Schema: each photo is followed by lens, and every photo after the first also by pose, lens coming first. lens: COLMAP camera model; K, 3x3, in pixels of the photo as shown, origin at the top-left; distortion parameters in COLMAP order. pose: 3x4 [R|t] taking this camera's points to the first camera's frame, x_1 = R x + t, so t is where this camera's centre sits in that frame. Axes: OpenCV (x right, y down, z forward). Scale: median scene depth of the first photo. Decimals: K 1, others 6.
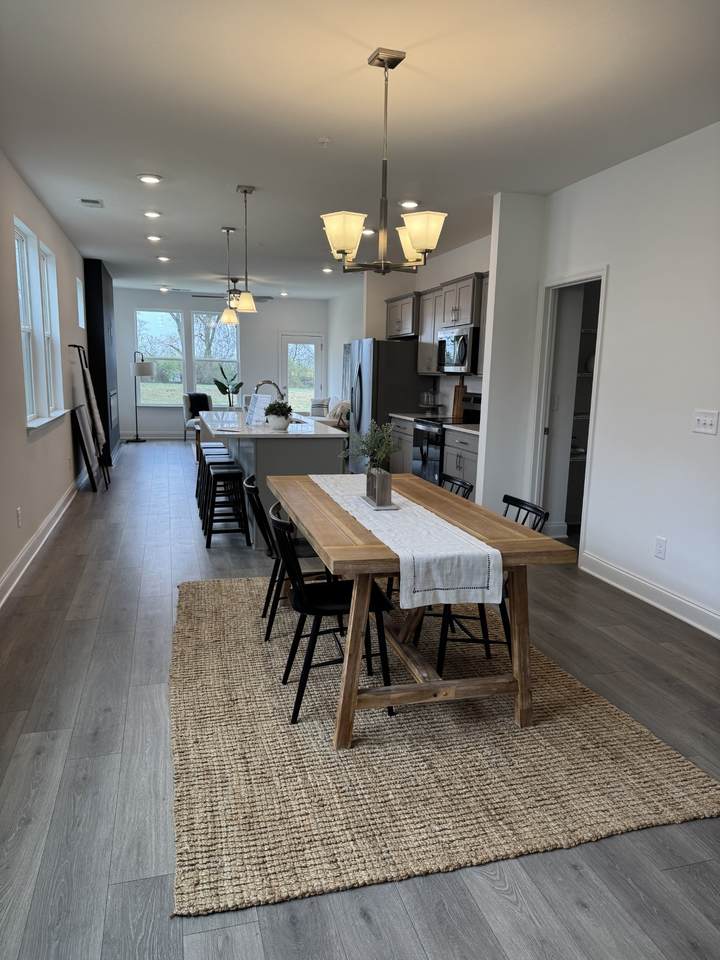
lens RADIAL K [[670.3, 0, 360.0], [0, 670.3, 480.0], [0, 0, 1]] dist [0.005980, -0.038518]
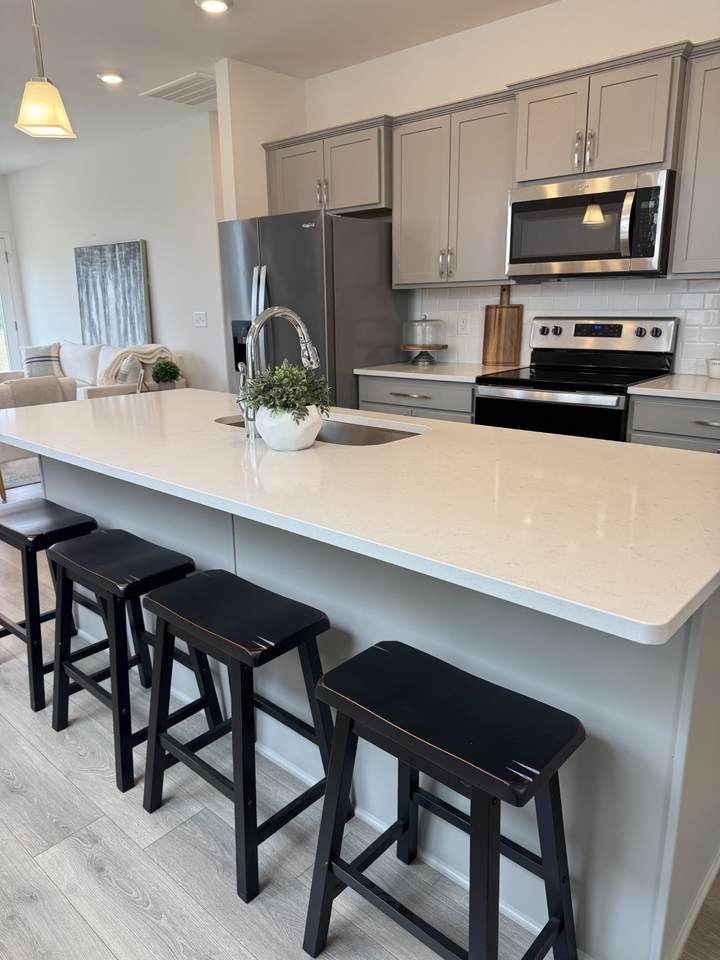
lens RADIAL K [[674.7, 0, 355.3], [0, 674.7, 462.1], [0, 0, 1]] dist [0.005402, -0.021082]
pose [[0.849233, -0.167914, 0.500608, -0.235570], [0.127011, 0.985213, 0.114998, -0.094613], [-0.512515, -0.034077, 0.858002, 0.605567]]
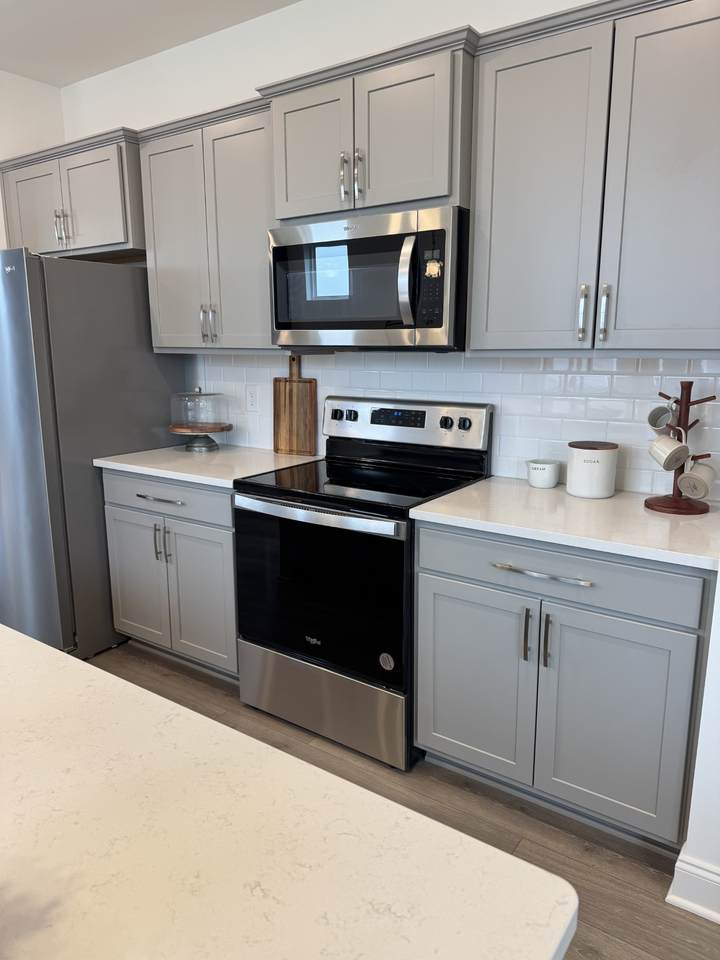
lens RADIAL K [[670.3, 0, 360.0], [0, 670.3, 480.0], [0, 0, 1]] dist [0.005980, -0.038518]
pose [[0.771950, -0.153955, 0.616758, -0.078939], [0.122496, 0.988072, 0.093323, -0.112570], [-0.623769, 0.003509, 0.781601, 0.660582]]
